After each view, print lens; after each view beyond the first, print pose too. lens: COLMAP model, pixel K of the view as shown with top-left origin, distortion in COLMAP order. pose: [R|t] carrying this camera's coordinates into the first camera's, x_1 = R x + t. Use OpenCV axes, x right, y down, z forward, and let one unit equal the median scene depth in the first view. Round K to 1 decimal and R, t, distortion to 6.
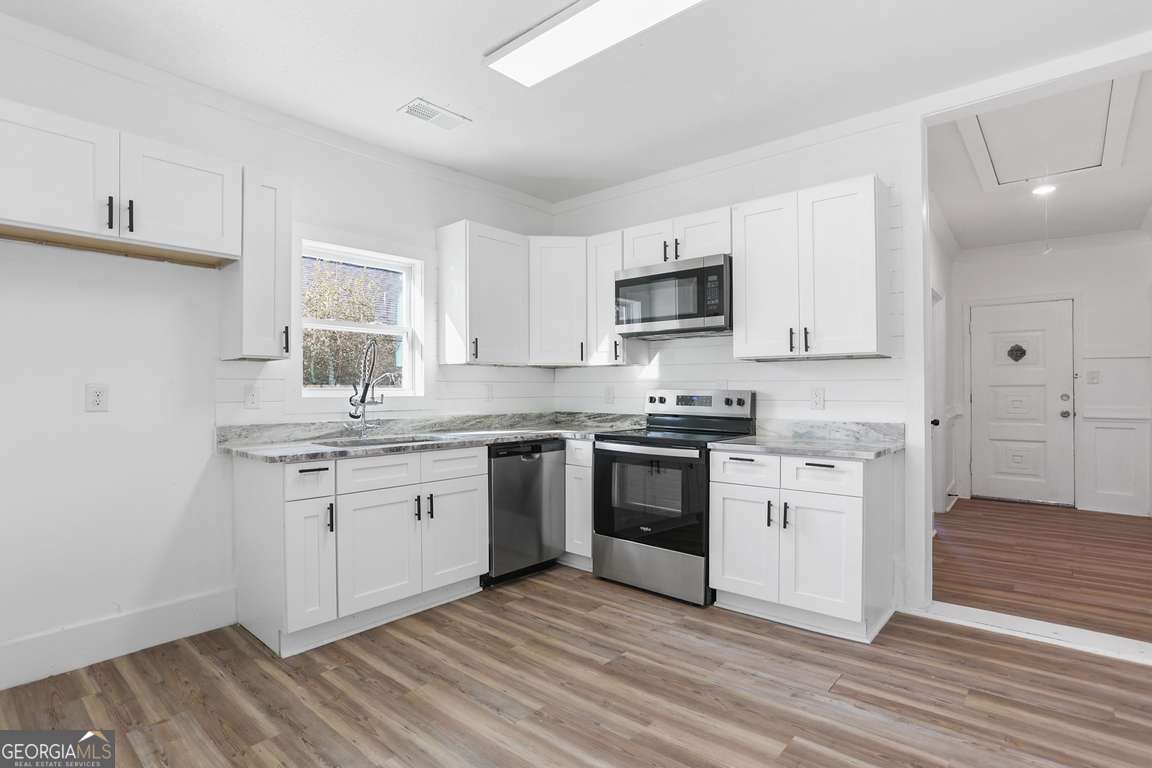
lens RADIAL K [[574.6, 0, 554.2], [0, 574.6, 389.5], [0, 0, 1]] dist [-0.061585, 0.032975]
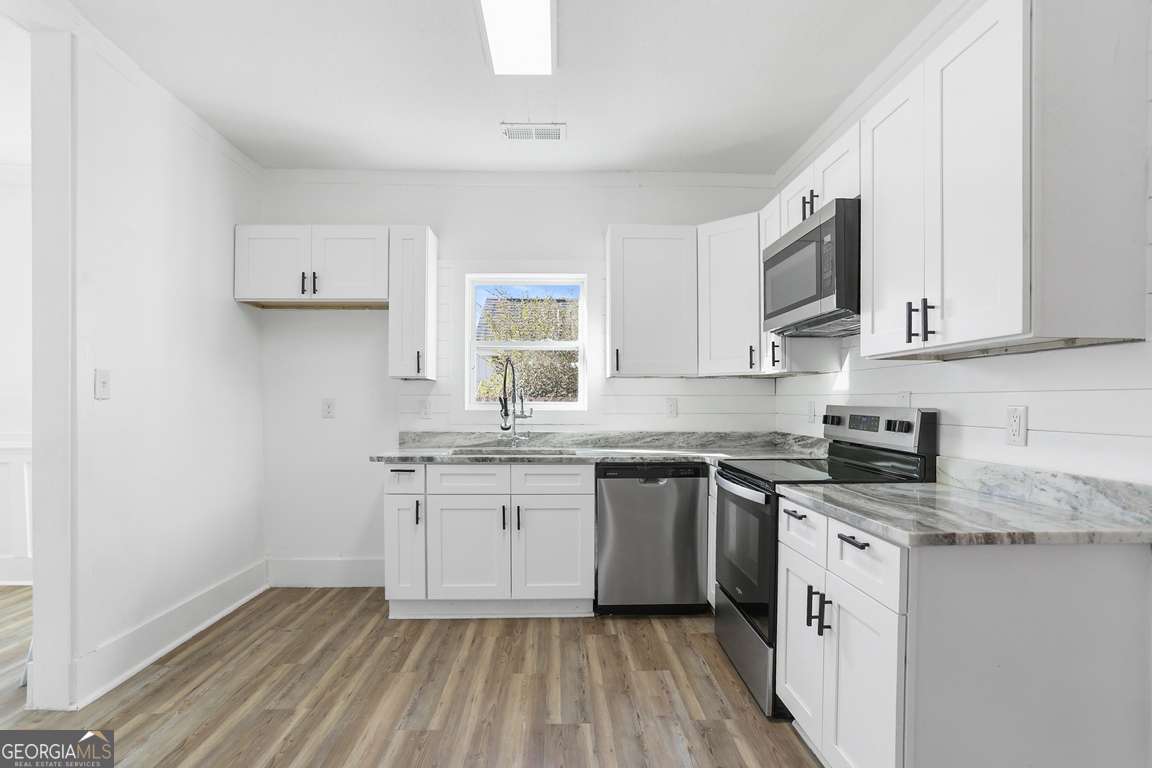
lens RADIAL K [[578.9, 0, 562.2], [0, 578.9, 408.6], [0, 0, 1]] dist [-0.071835, 0.034386]
pose [[0.688929, 0.010947, -0.724746, 0.525741], [-0.002230, 0.999913, 0.012983, -0.005427], [0.724825, -0.007329, 0.688894, 0.306961]]
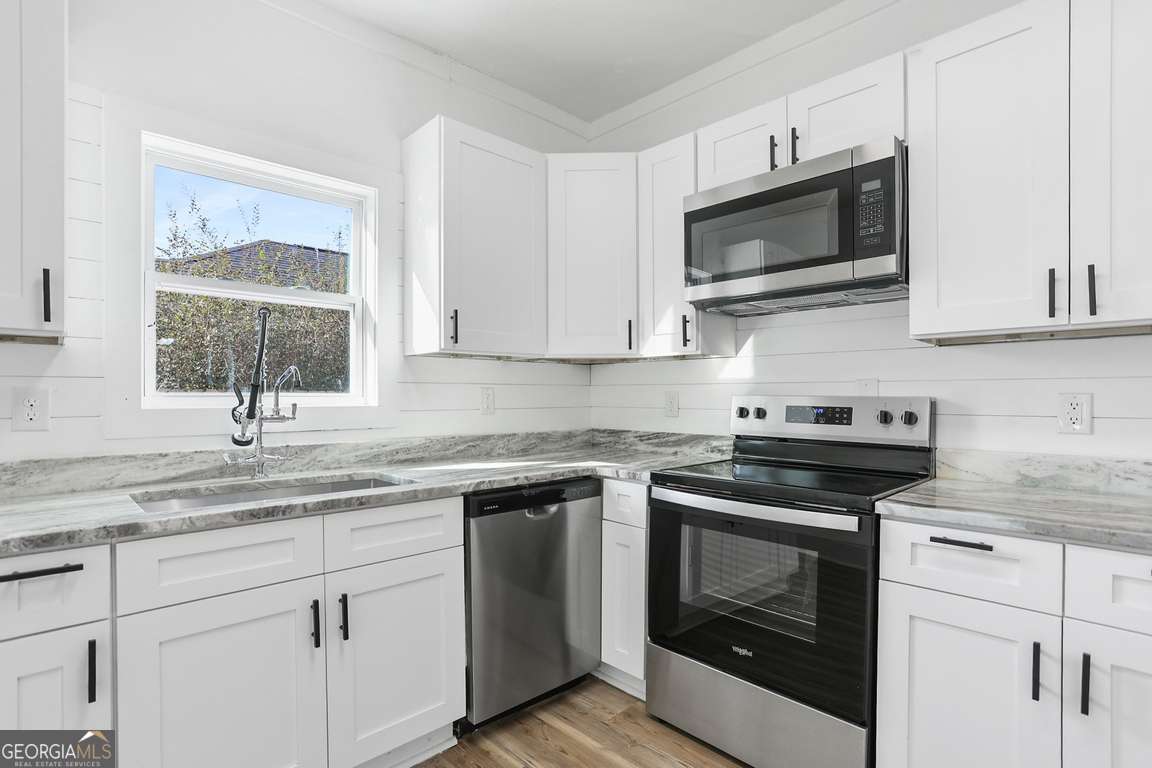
lens RADIAL K [[548.3, 0, 617.0], [0, 548.3, 397.5], [0, 0, 1]] dist [-0.001466, 0.006040]
pose [[0.999963, 0.001748, 0.008420, 0.035603], [-0.001743, 0.999998, -0.000635, 0.002458], [-0.008421, 0.000620, 0.999964, 0.475507]]
